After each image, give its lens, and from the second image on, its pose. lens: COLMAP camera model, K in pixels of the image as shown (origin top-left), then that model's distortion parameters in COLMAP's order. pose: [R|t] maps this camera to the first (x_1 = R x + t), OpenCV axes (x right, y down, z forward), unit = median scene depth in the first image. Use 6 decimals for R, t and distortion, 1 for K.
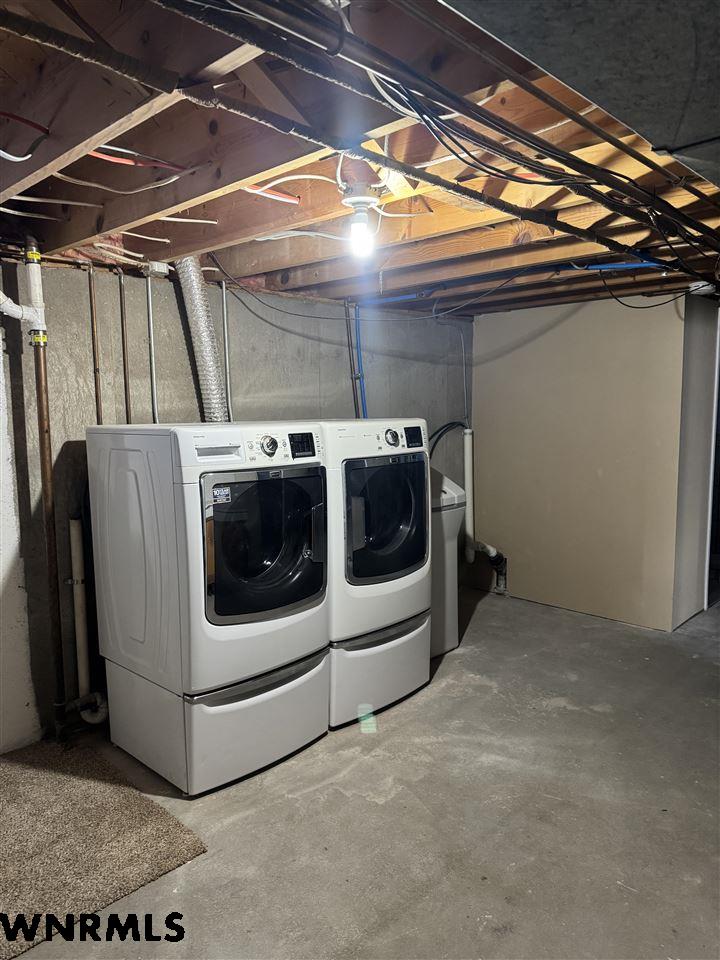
lens RADIAL K [[671.9, 0, 363.2], [0, 671.9, 480.0], [0, 0, 1]] dist [0.053530, -0.055937]
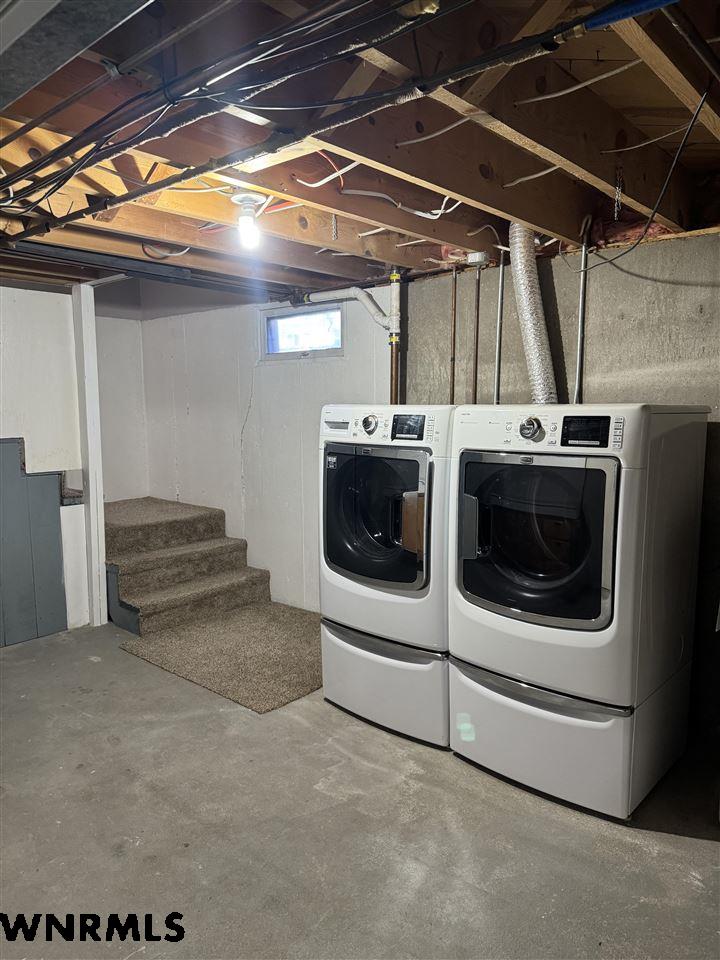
lens RADIAL K [[671.9, 0, 358.8], [0, 671.9, 481.7], [0, 0, 1]] dist [0.053530, -0.055937]
pose [[0.039355, 0.129375, -0.990815, 0.833283], [-0.110285, 0.986087, 0.124377, -0.082927], [0.993121, 0.104377, 0.053075, 0.841241]]
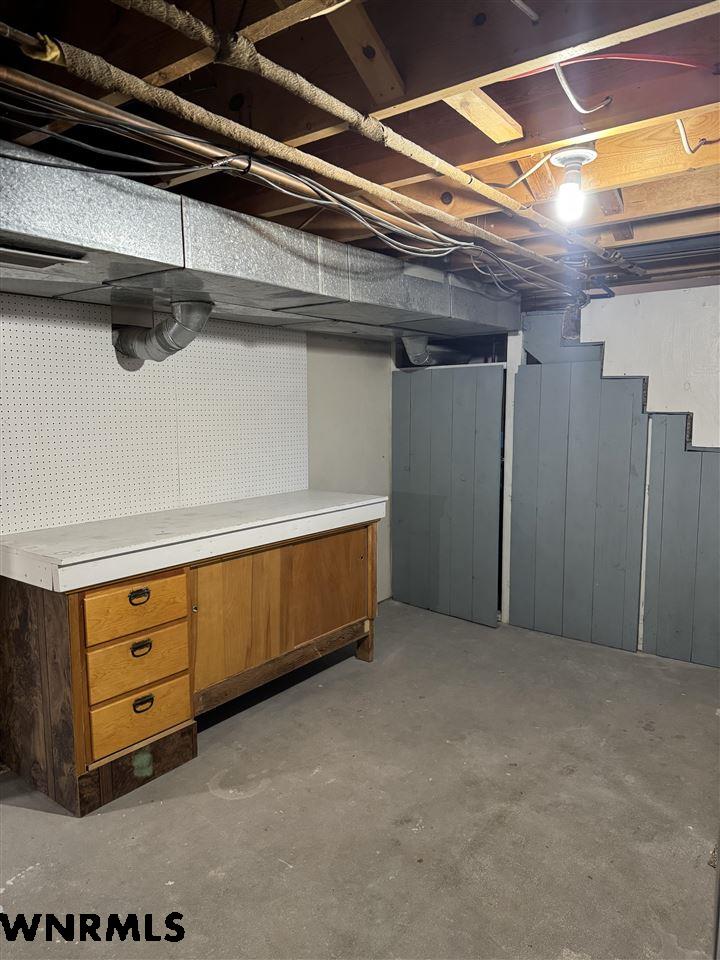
lens RADIAL K [[671.9, 0, 355.1], [0, 671.9, 480.3], [0, 0, 1]] dist [0.053530, -0.055937]
pose [[-0.993280, 0.037958, -0.109335, 0.268369], [0.013085, 0.975463, 0.219774, -0.148571], [0.114994, 0.216866, -0.969405, 1.365081]]
